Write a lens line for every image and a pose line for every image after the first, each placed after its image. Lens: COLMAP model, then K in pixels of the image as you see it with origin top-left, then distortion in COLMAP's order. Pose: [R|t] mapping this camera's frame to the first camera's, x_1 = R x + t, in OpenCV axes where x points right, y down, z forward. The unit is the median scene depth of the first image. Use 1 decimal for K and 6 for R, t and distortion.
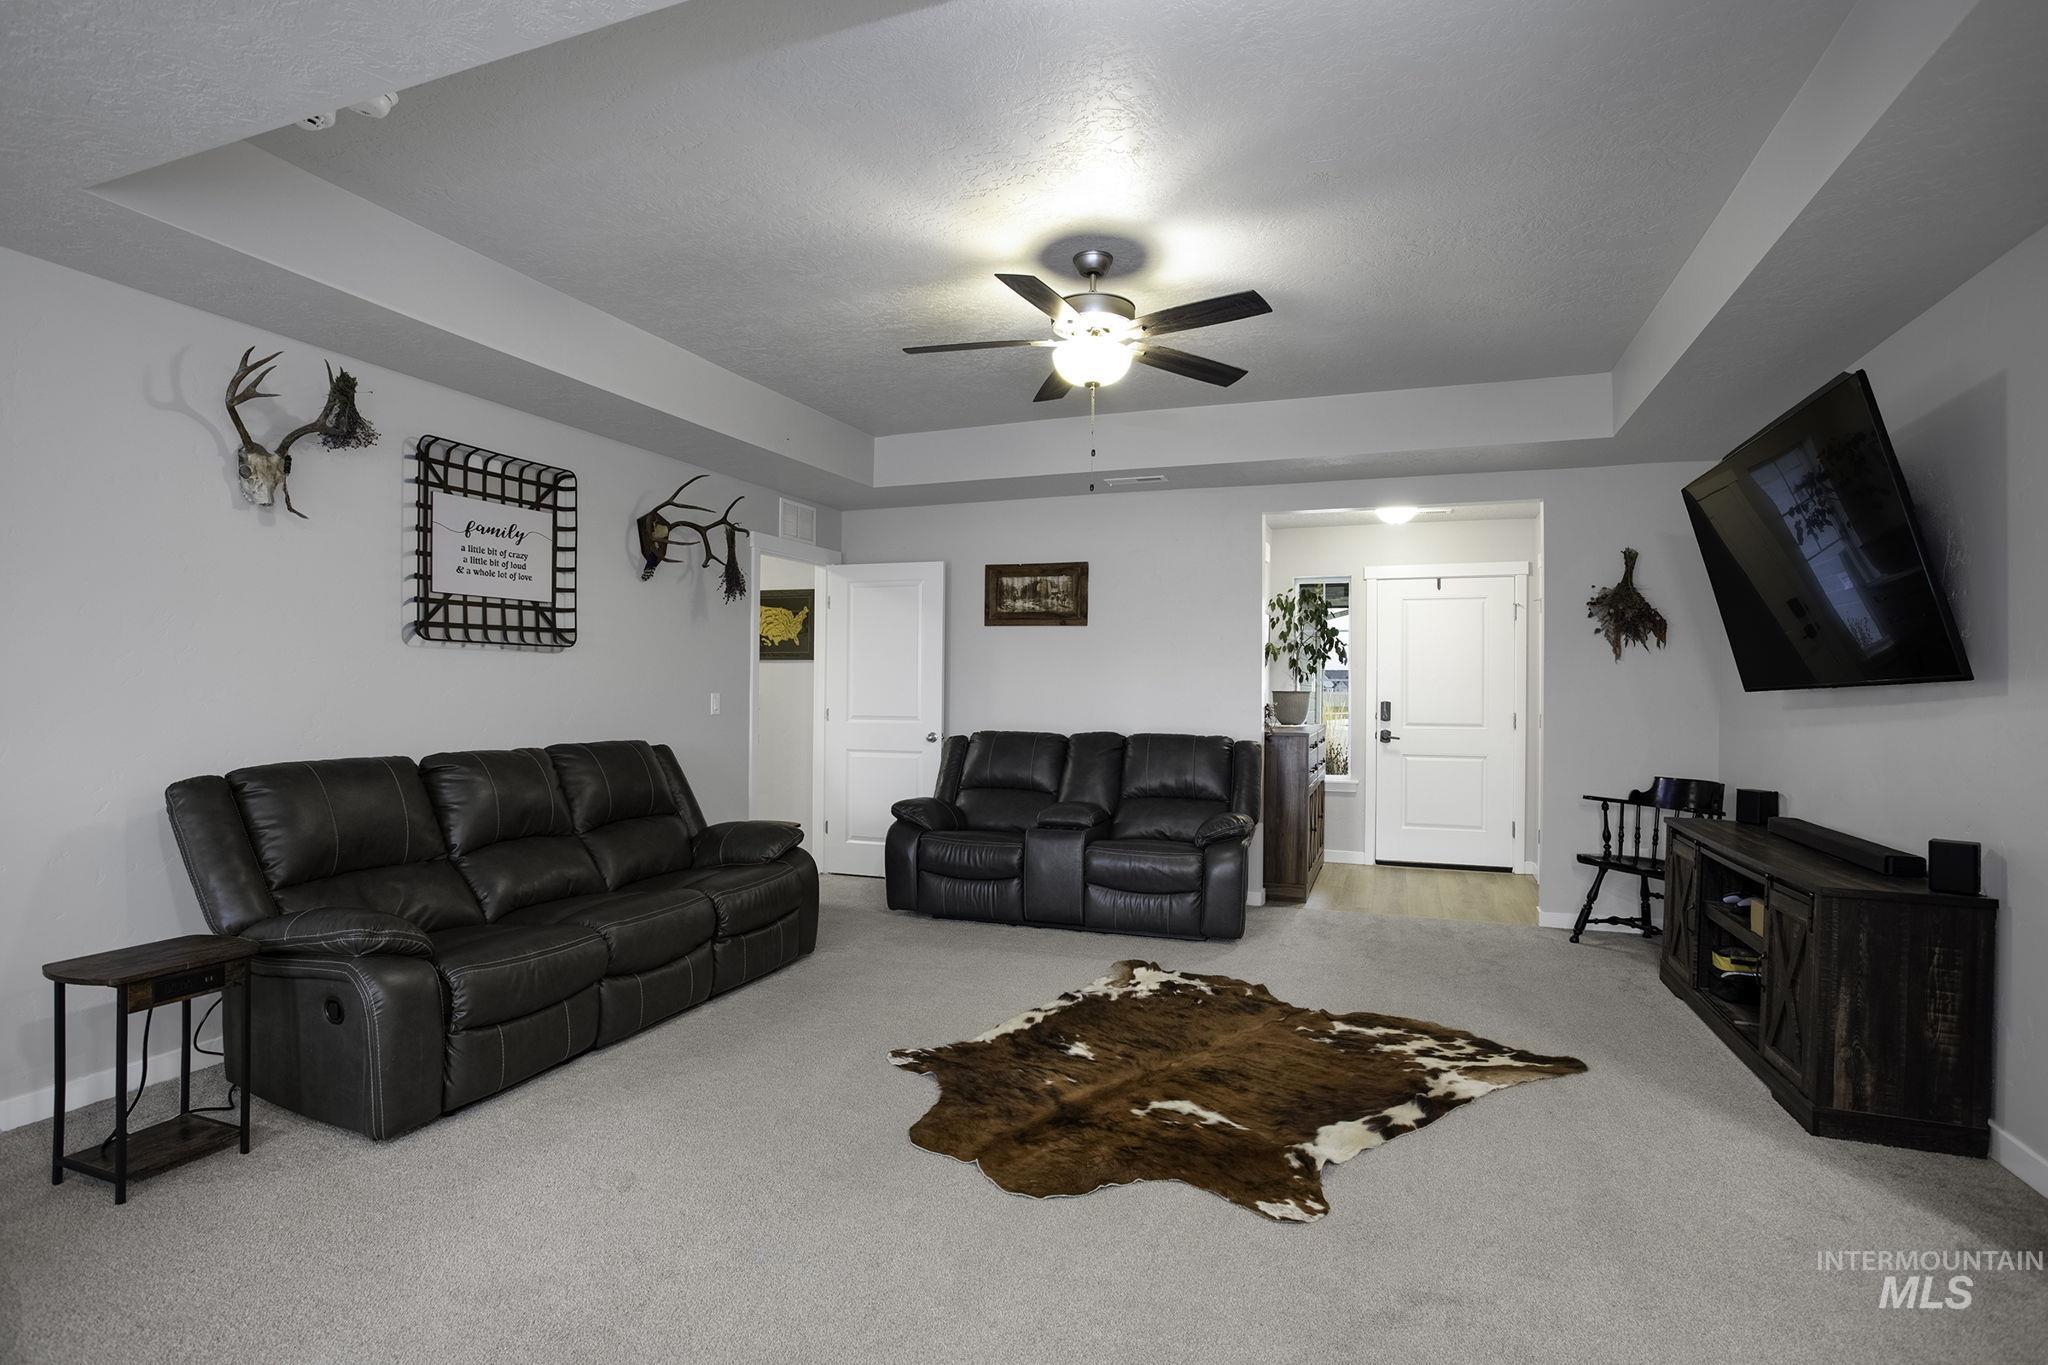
lens RADIAL K [[1058.4, 0, 1034.4], [0, 1058.4, 681.6], [0, 0, 1]] dist [-0.069443, 0.043347]
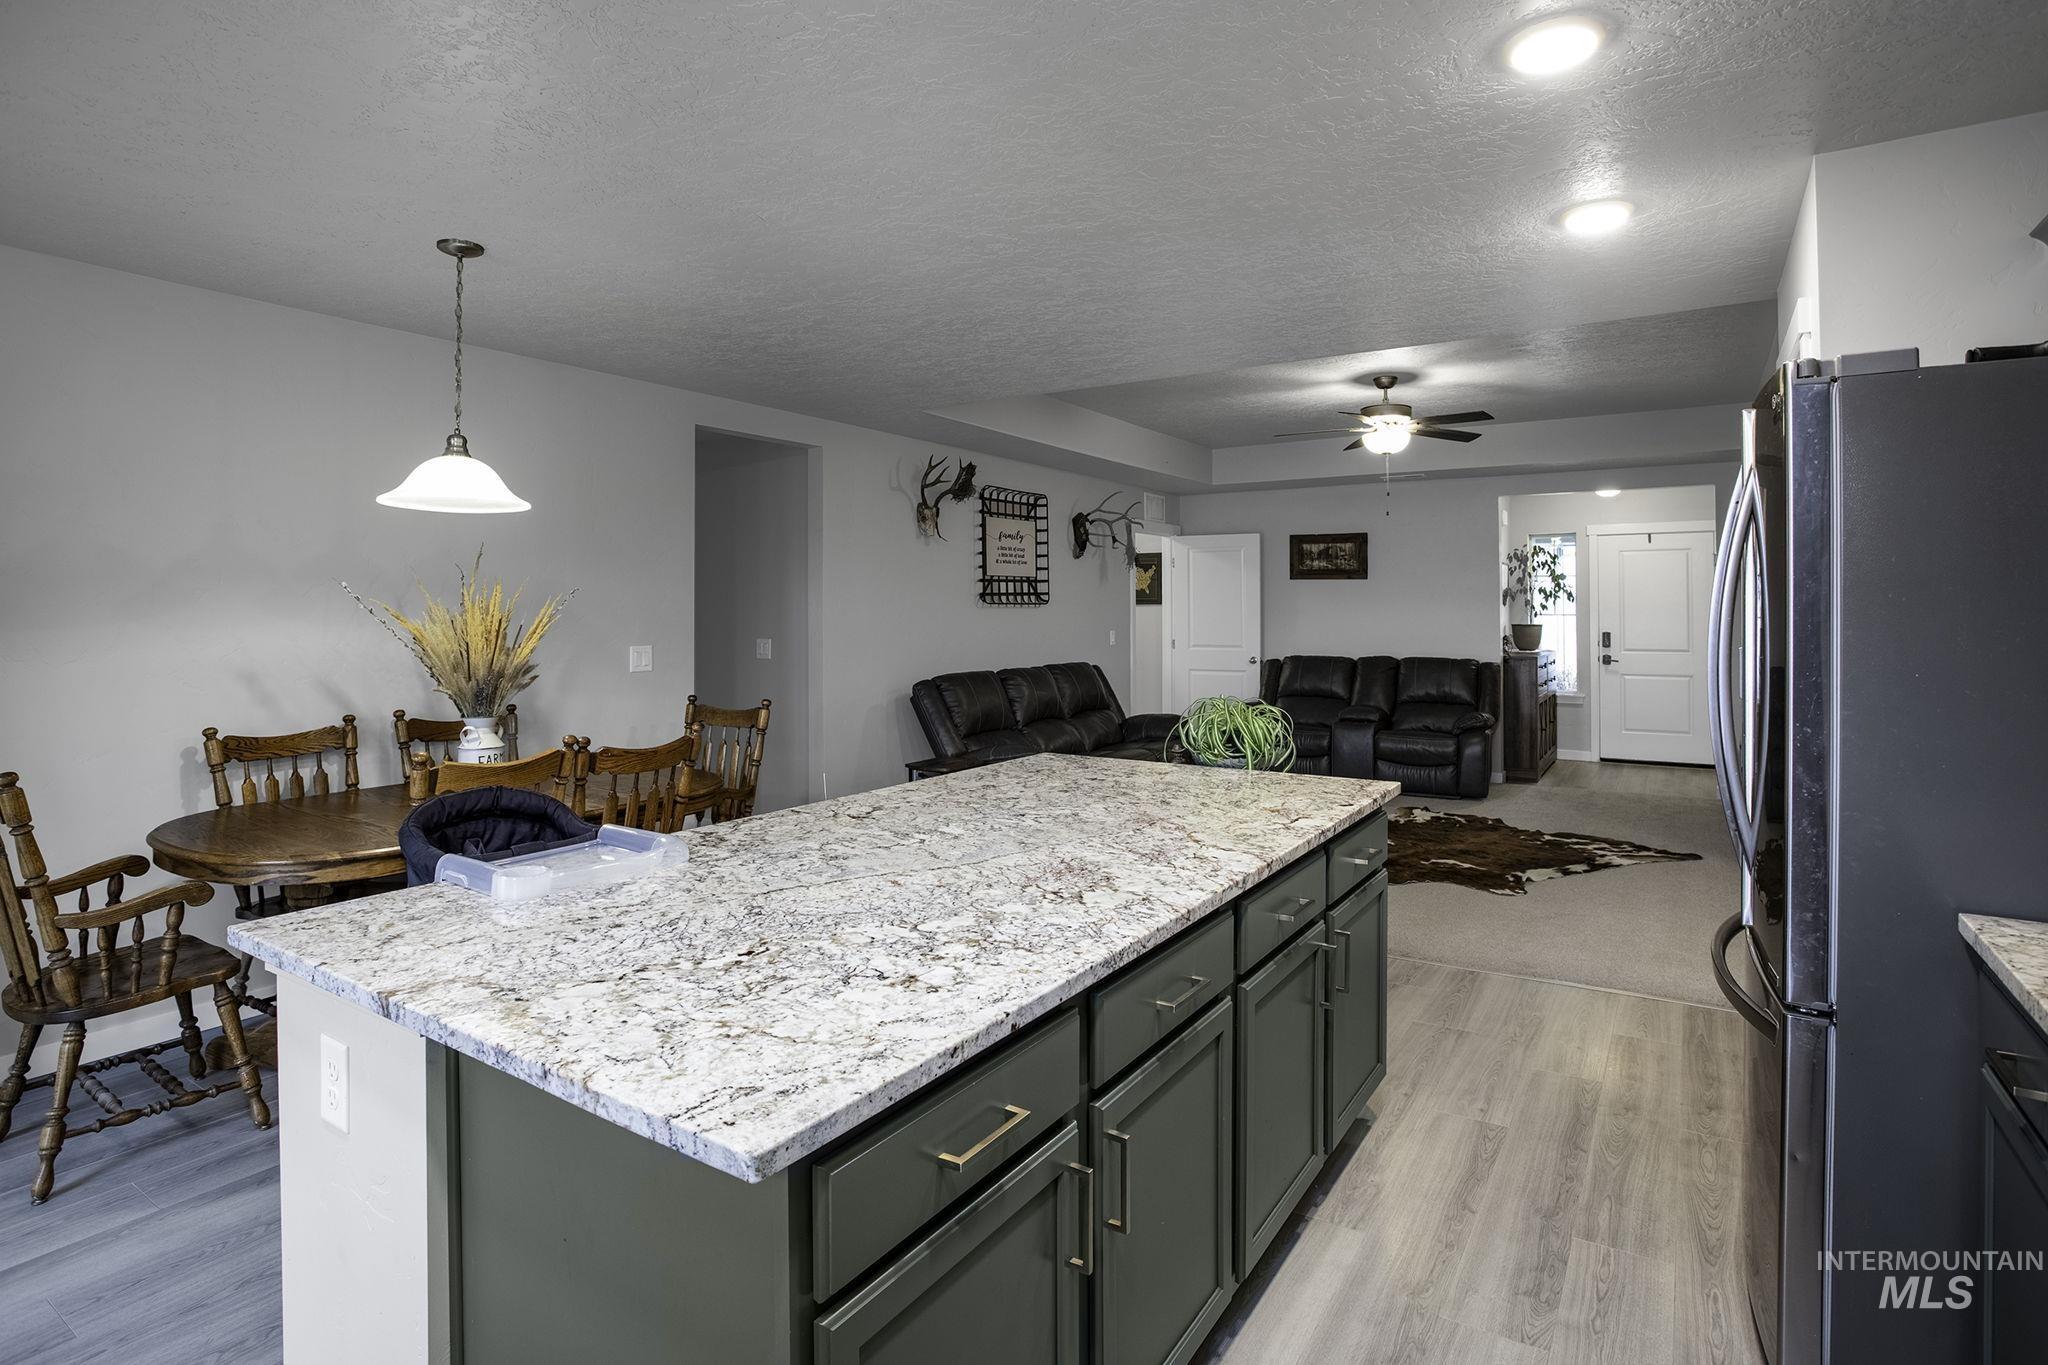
lens RADIAL K [[1102.5, 0, 1030.5], [0, 1102.5, 589.3], [0, 0, 1]] dist [-0.067720, 0.000516]
pose [[0.978034, -0.012837, -0.208049, -0.102045], [0.009750, 0.999827, -0.015856, -0.026074], [0.208216, 0.013479, 0.977990, -0.598232]]
